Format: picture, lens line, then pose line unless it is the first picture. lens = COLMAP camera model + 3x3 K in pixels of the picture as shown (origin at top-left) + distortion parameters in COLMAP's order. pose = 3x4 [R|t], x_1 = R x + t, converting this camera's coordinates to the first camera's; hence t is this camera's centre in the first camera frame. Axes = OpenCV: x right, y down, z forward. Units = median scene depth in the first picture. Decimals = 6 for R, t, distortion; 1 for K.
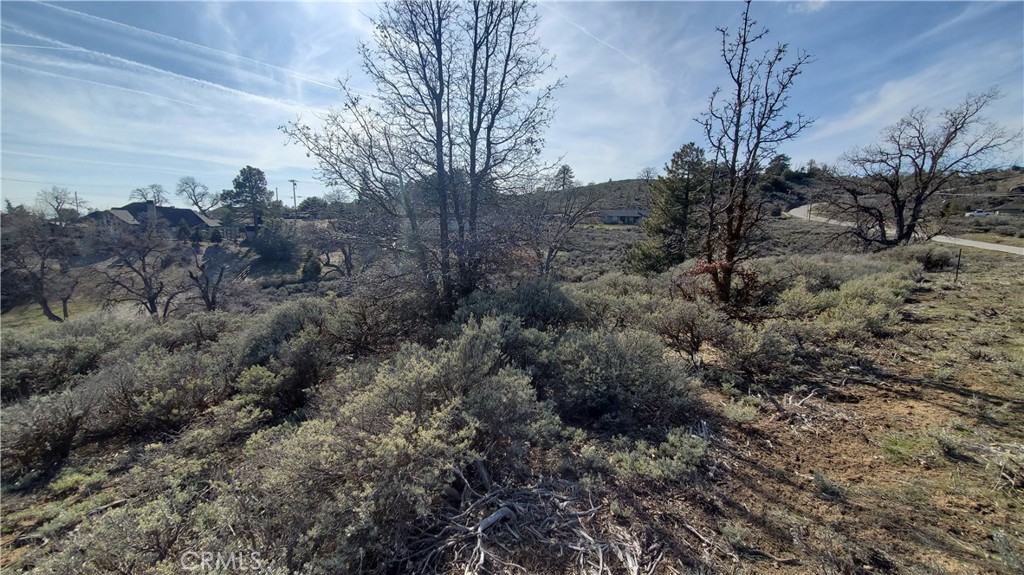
lens RADIAL K [[410.7, 0, 512.7], [0, 410.7, 318.6], [0, 0, 1]] dist [0.000426, -0.001487]
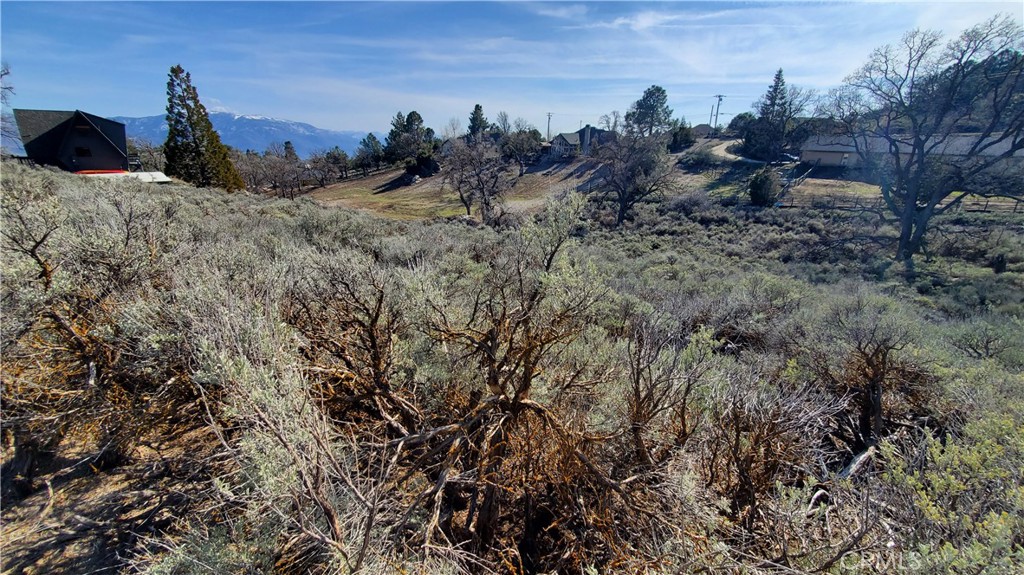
lens RADIAL K [[410.7, 0, 530.1], [0, 410.7, 288.2], [0, 0, 1]] dist [0.000426, -0.001487]
pose [[0.421161, 0.296365, -0.857200, 0.199257], [-0.205966, 0.951668, 0.227830, -0.039656], [0.883290, 0.080601, 0.461847, 0.201640]]
